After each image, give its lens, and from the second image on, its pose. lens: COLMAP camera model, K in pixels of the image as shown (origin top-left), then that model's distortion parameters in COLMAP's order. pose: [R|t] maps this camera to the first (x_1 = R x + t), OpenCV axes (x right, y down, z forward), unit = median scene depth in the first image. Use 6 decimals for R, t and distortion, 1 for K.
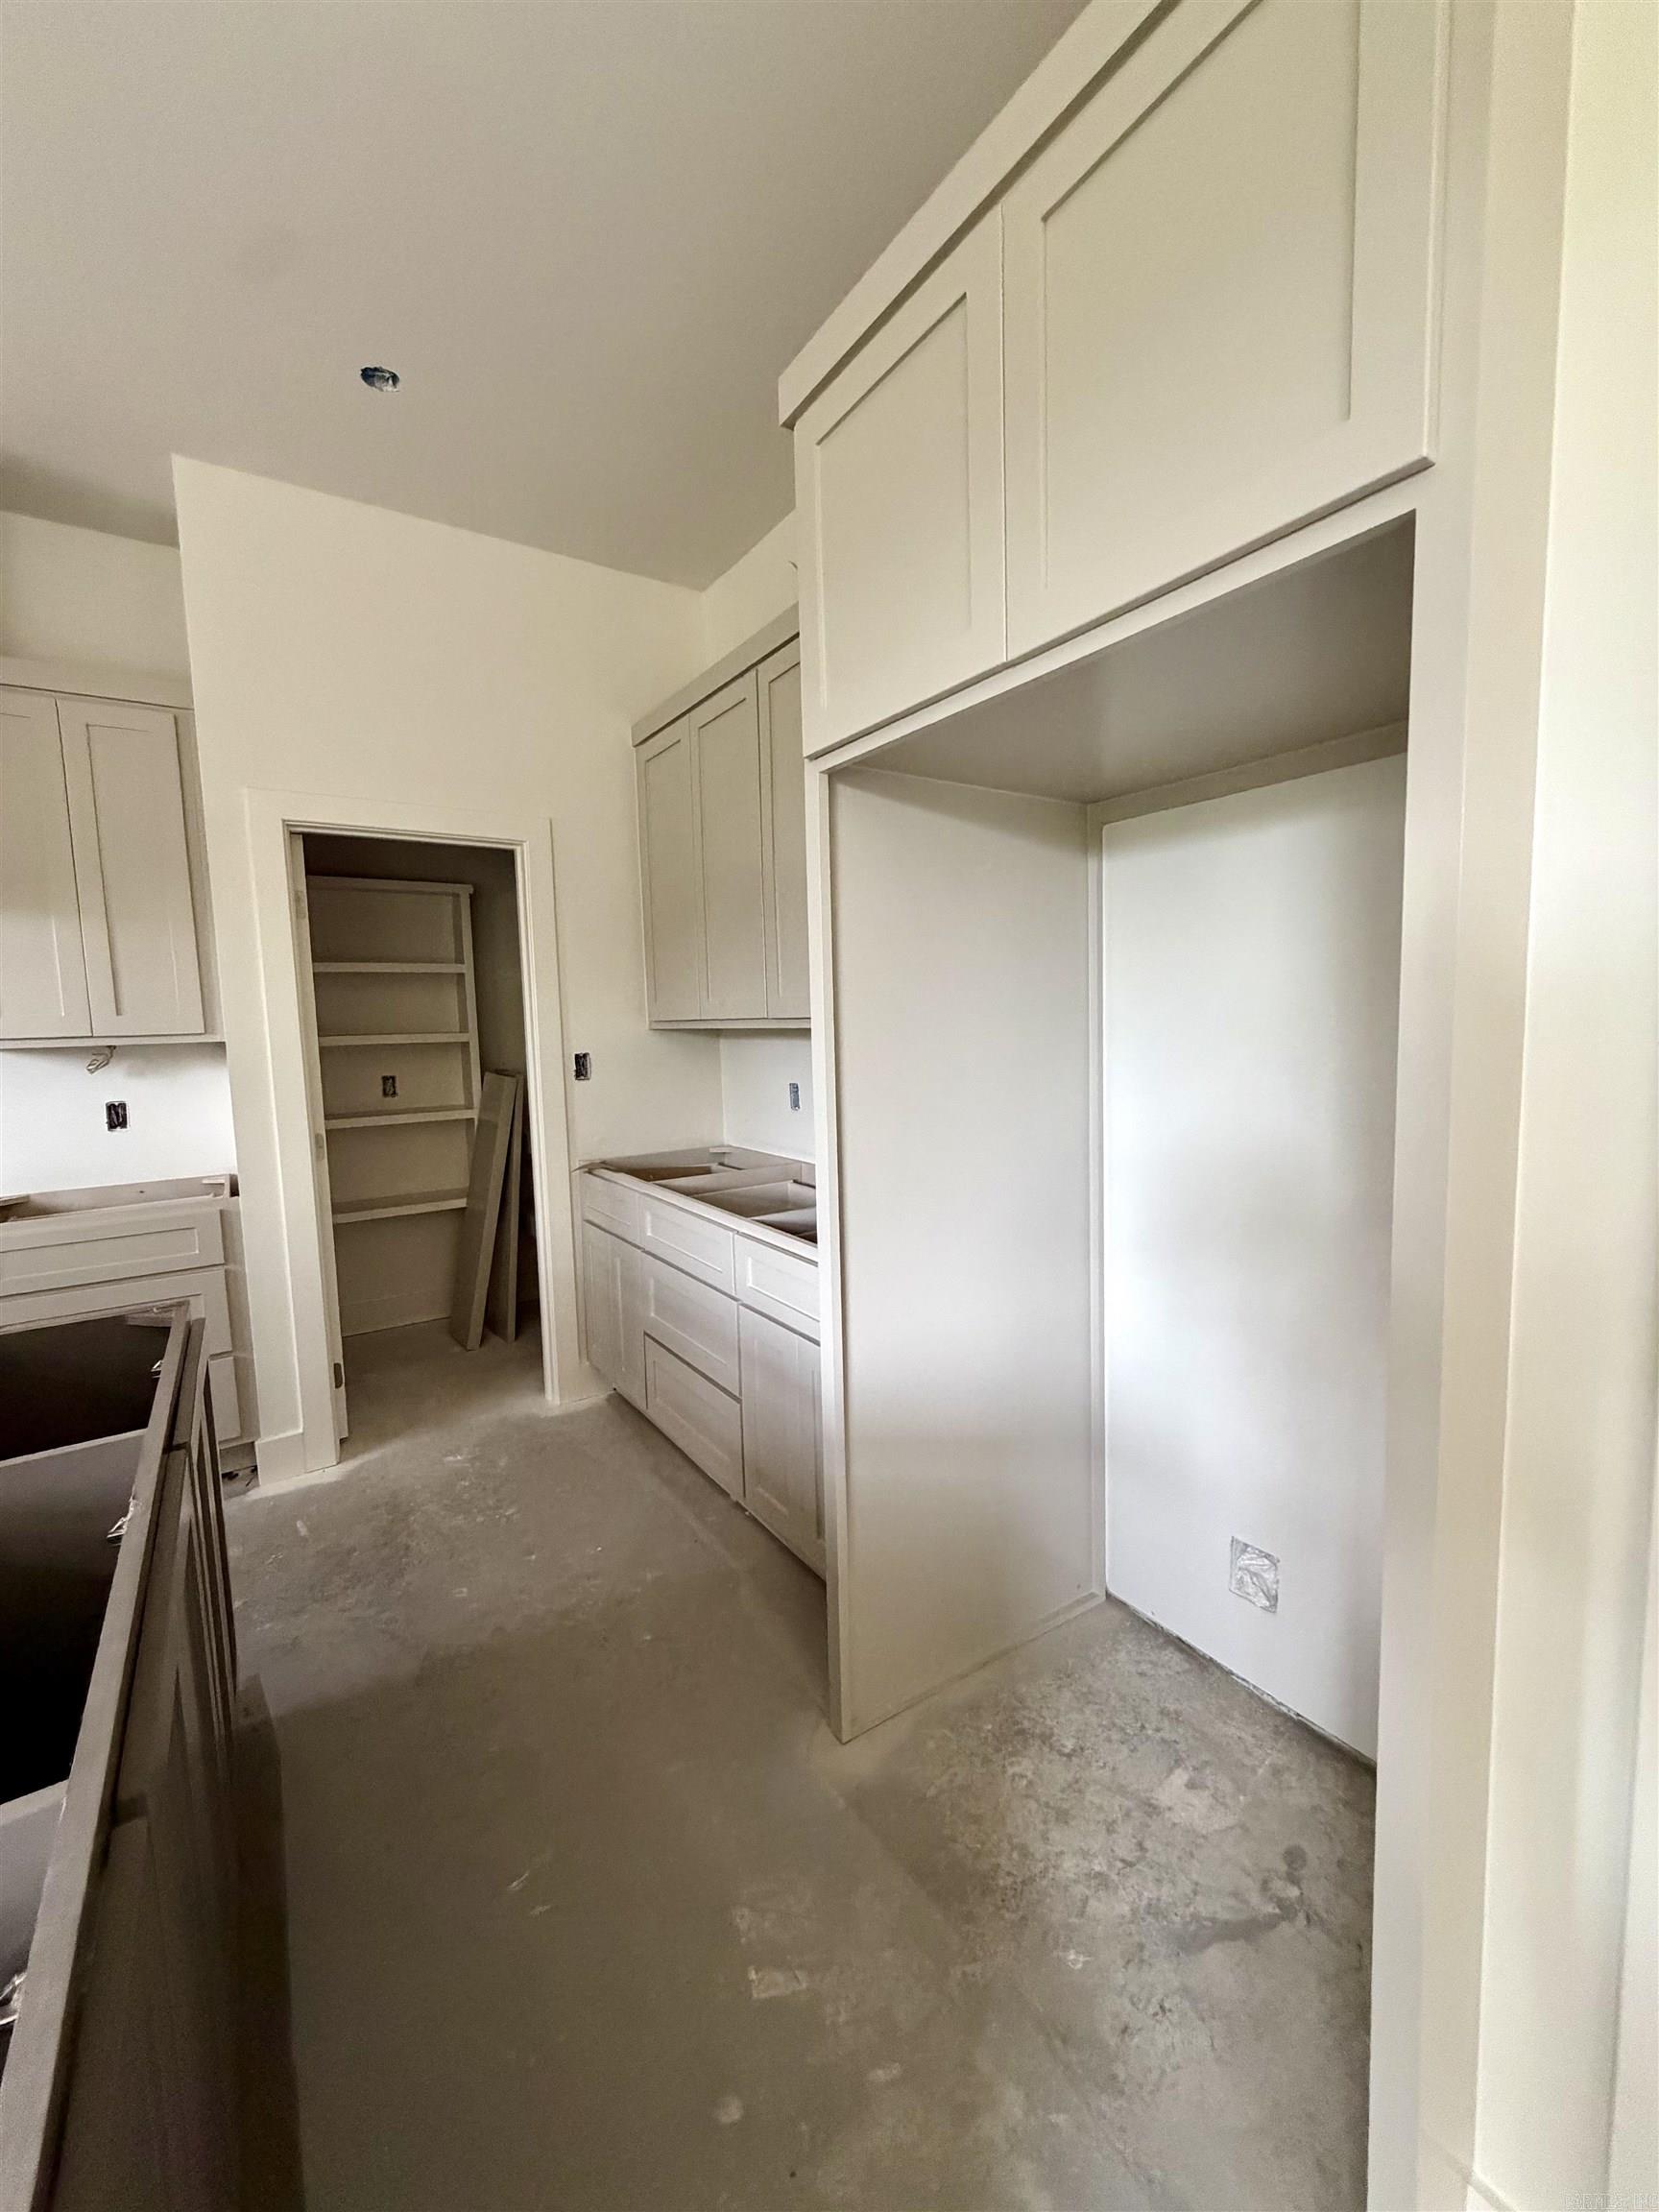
lens RADIAL K [[889.1, 0, 829.5], [0, 889.1, 1106.0], [0, 0, 1]] dist [-0.003233, -0.000247]
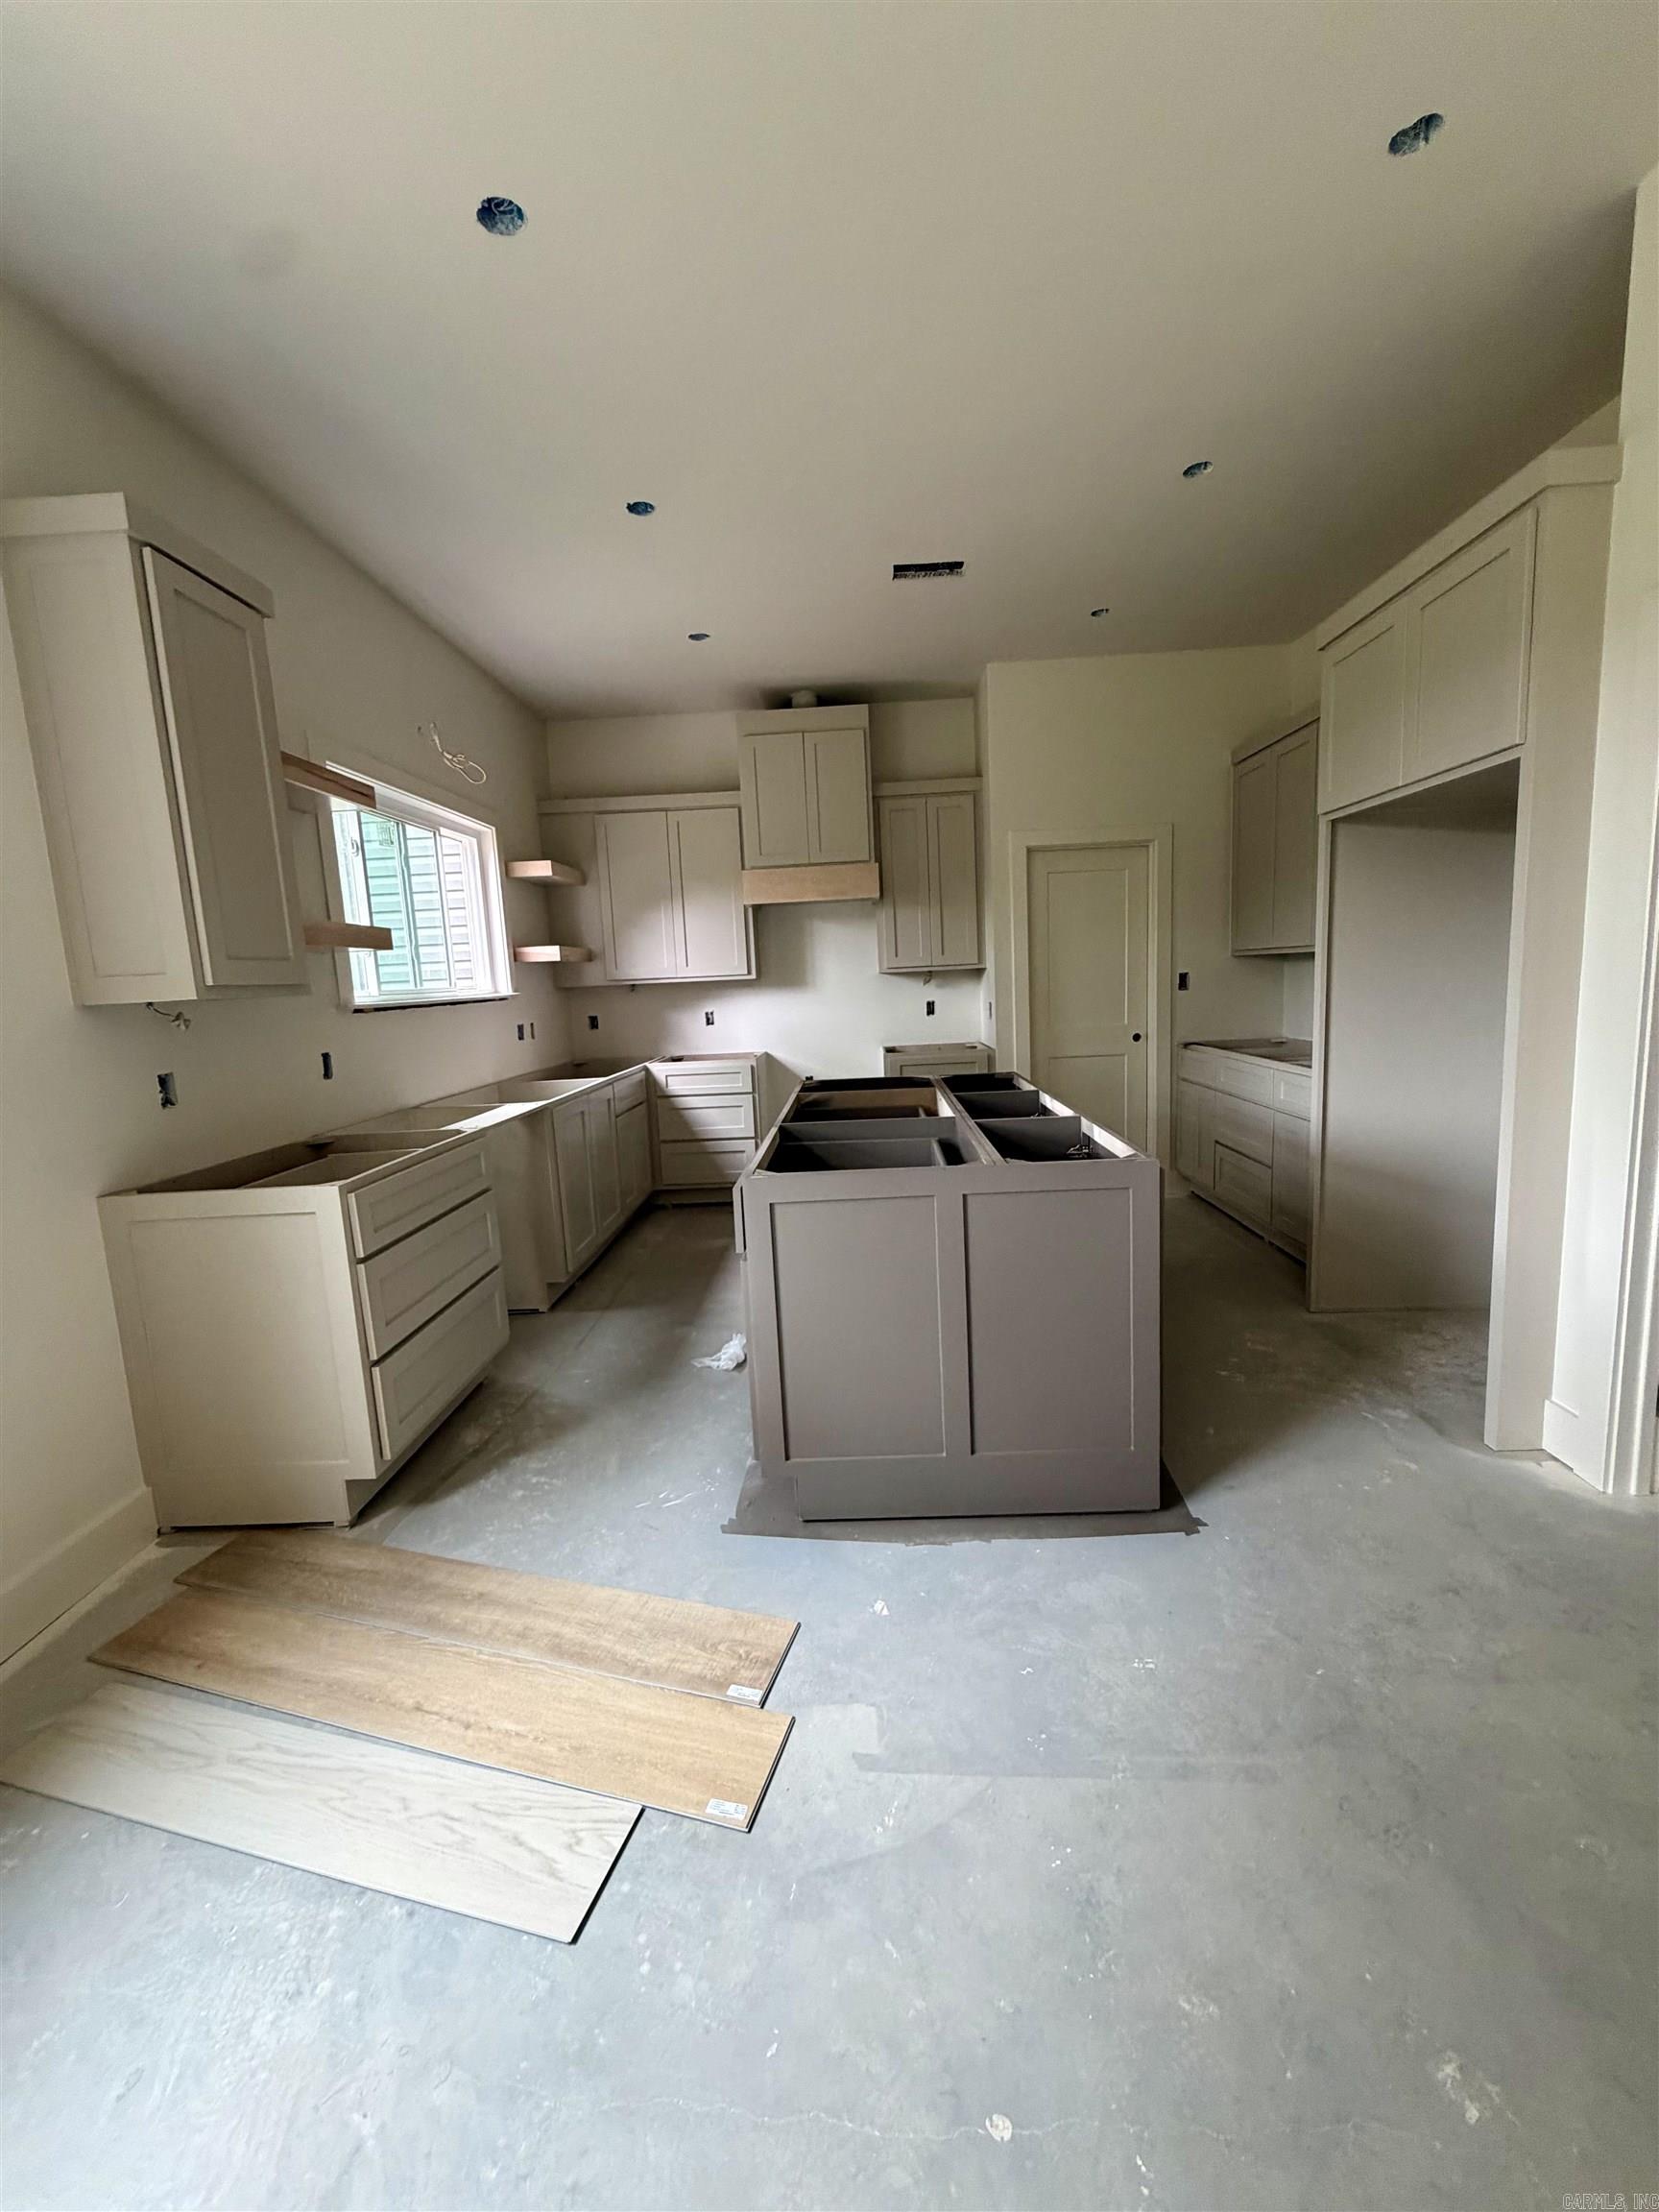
lens RADIAL K [[888.2, 0, 828.6], [0, 888.2, 1101.6], [0, 0, 1]] dist [0.001175, 0.000069]
pose [[0.812109, 0.069169, -0.579392, 0.165890], [-0.036149, 0.997006, 0.068356, 0.099482], [0.582385, -0.034568, 0.812178, -0.784989]]
